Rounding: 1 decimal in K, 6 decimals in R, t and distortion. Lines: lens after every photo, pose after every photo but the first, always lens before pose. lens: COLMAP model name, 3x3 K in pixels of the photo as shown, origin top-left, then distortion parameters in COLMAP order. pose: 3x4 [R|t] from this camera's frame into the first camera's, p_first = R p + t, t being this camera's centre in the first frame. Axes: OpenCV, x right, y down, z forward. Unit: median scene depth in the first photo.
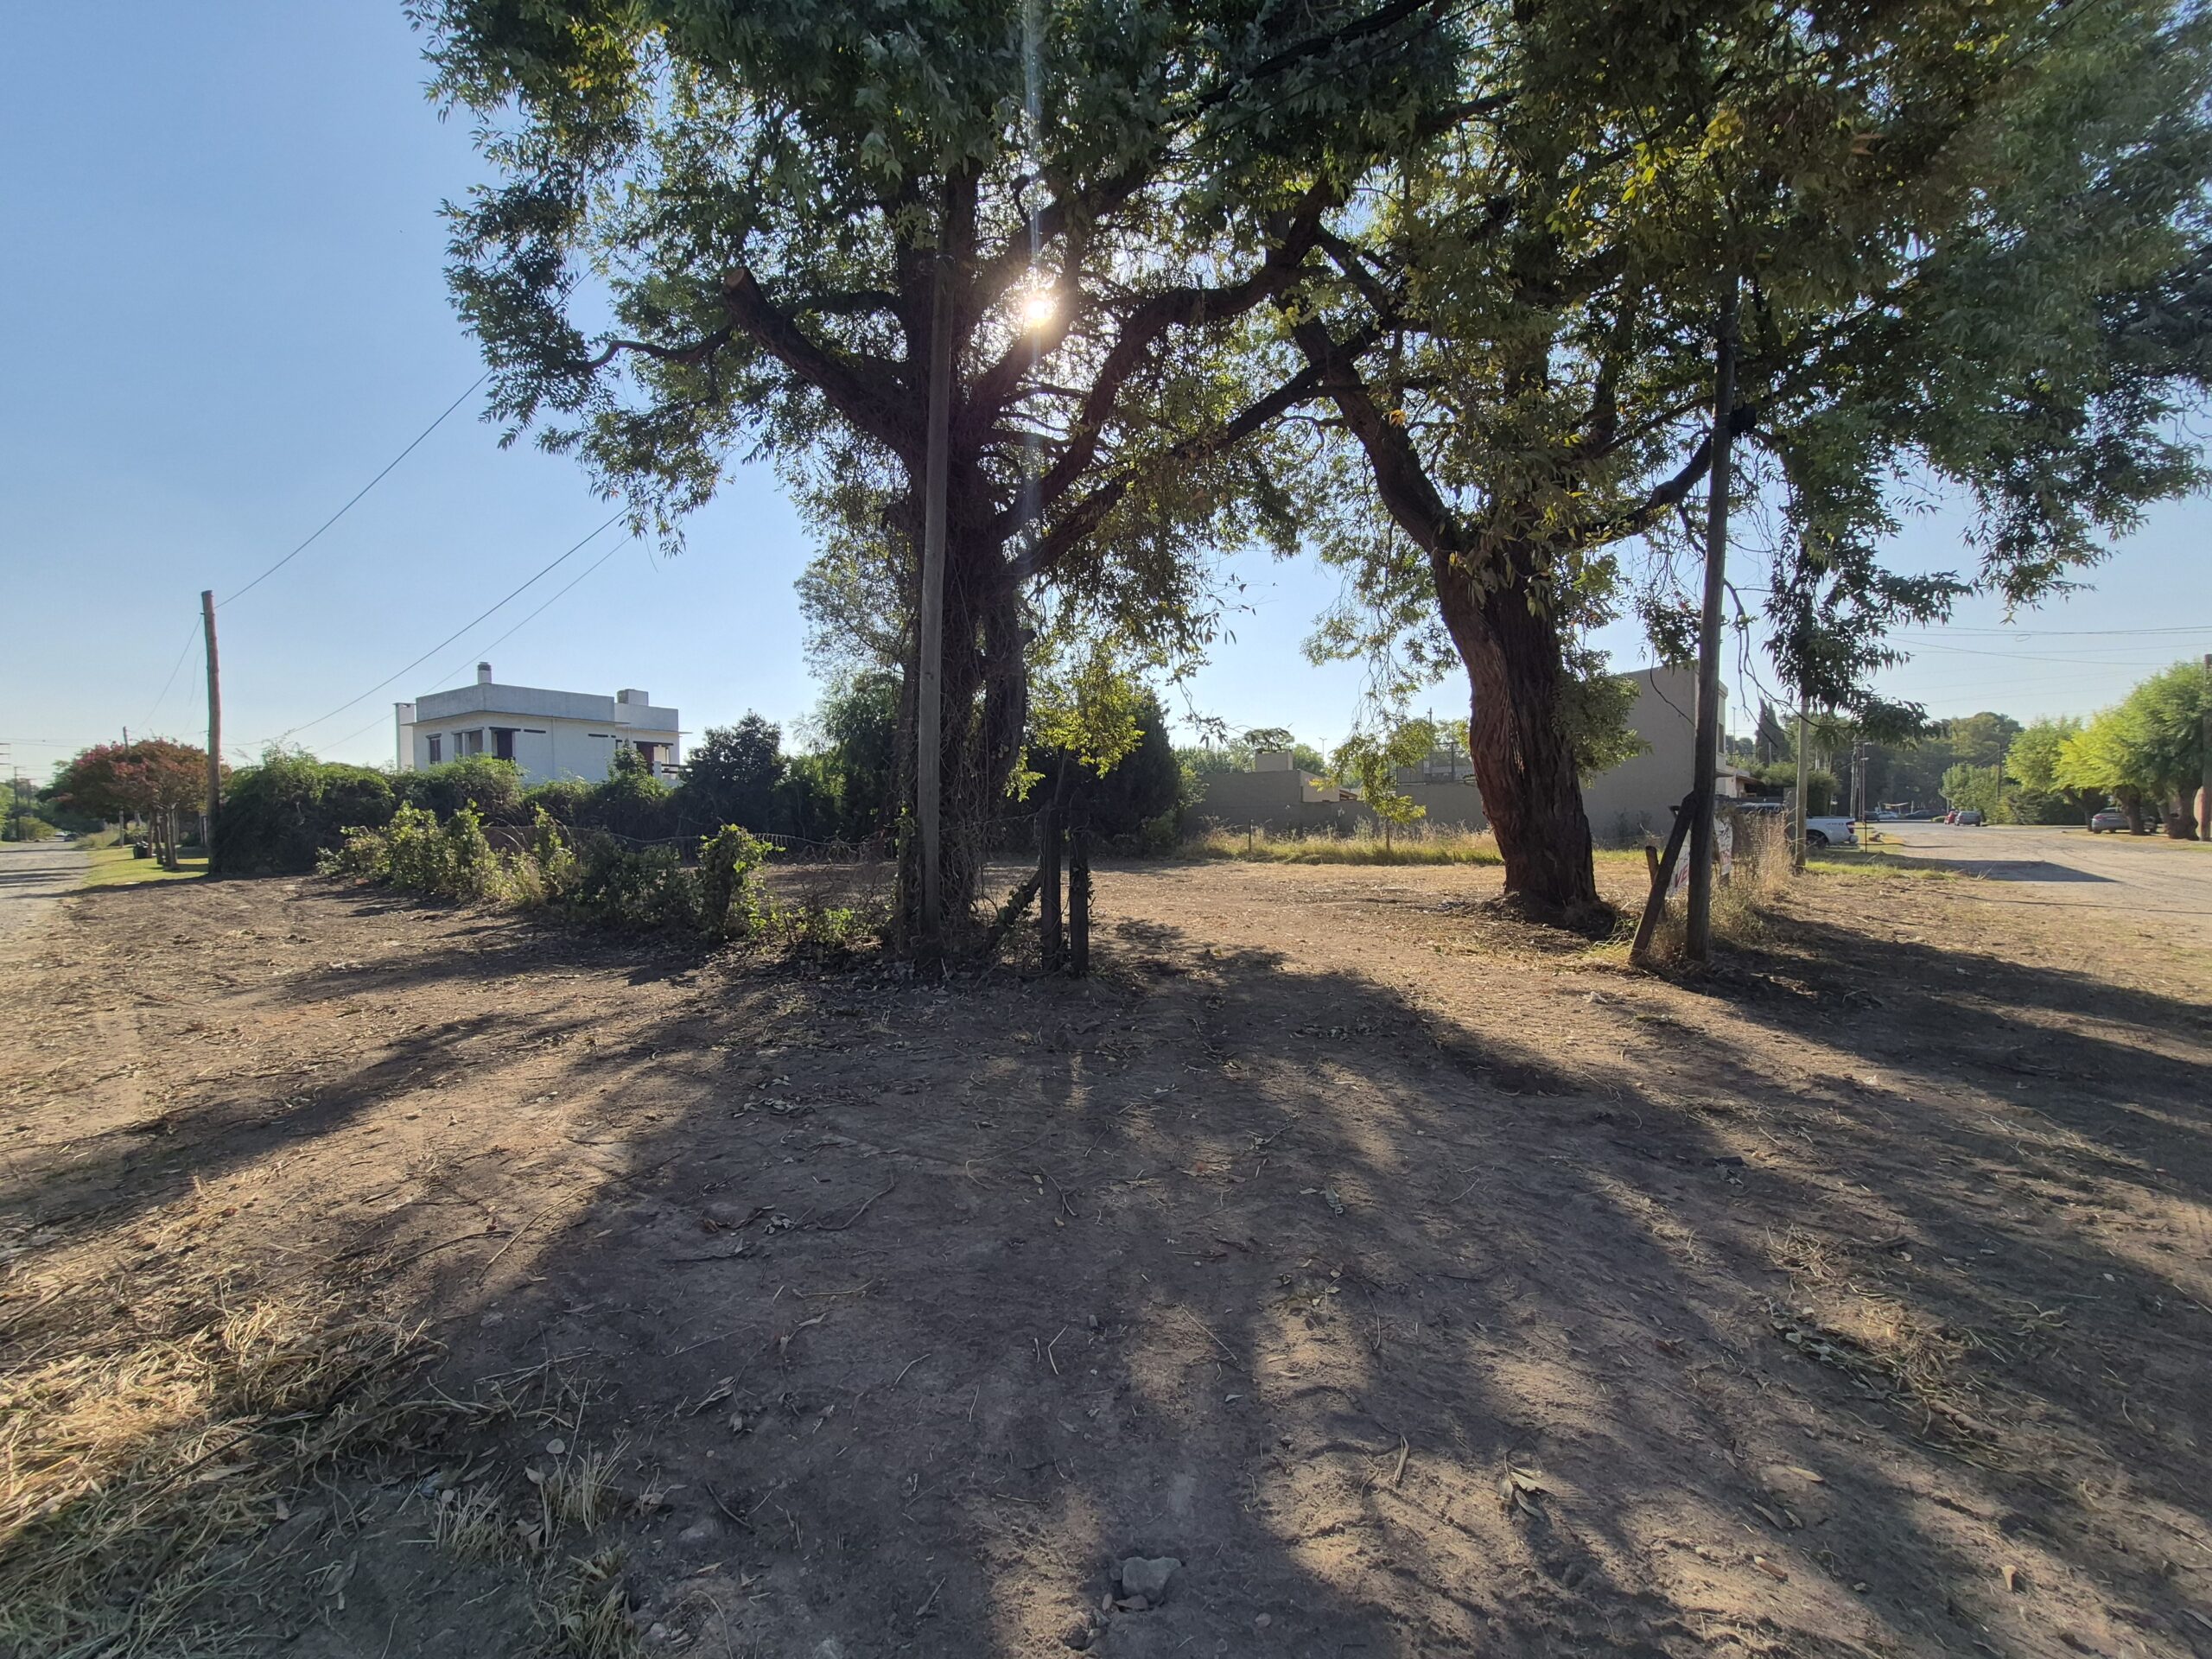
lens RADIAL K [[883.9, 0, 1108.3], [0, 883.9, 827.2], [0, 0, 1]] dist [0.004354, 0.000103]
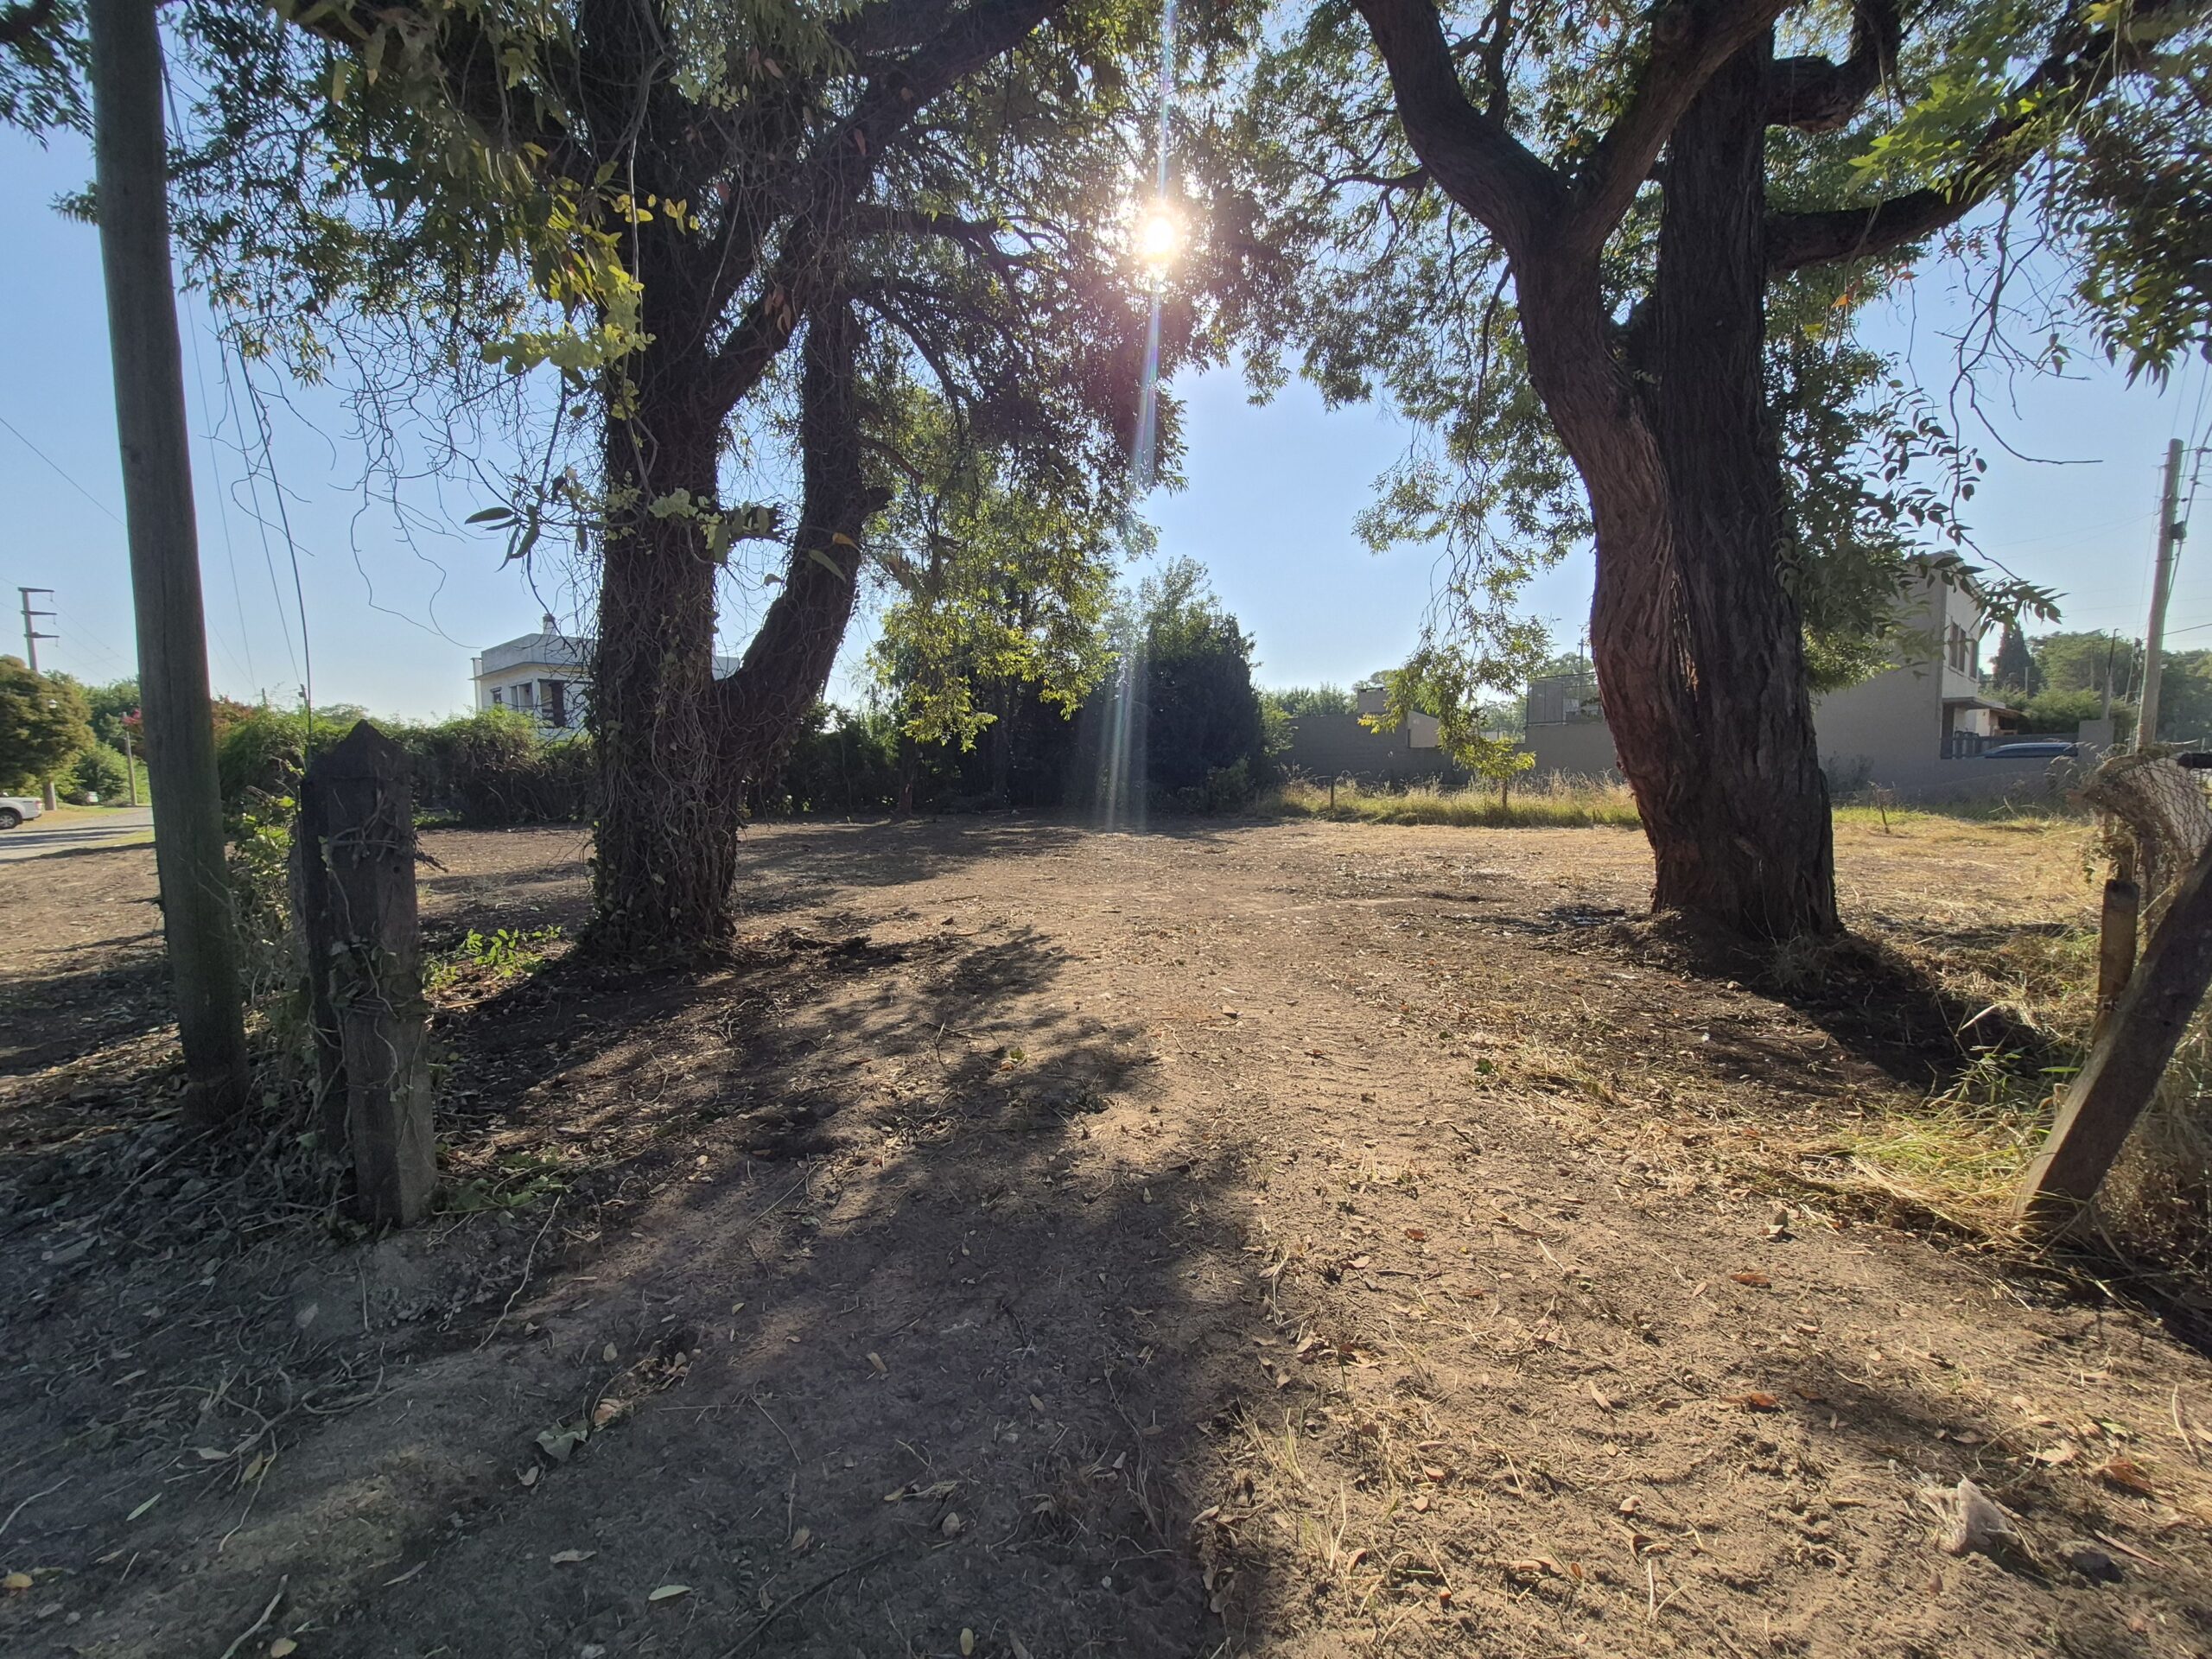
lens RADIAL K [[883.9, 0, 1101.9], [0, 883.9, 831.1], [0, 0, 1]] dist [0.004354, 0.000103]
pose [[0.989109, 0.003194, -0.147150, 0.107313], [0.006051, 0.998037, 0.062337, -0.006744], [0.147061, -0.062549, 0.987148, 0.230436]]
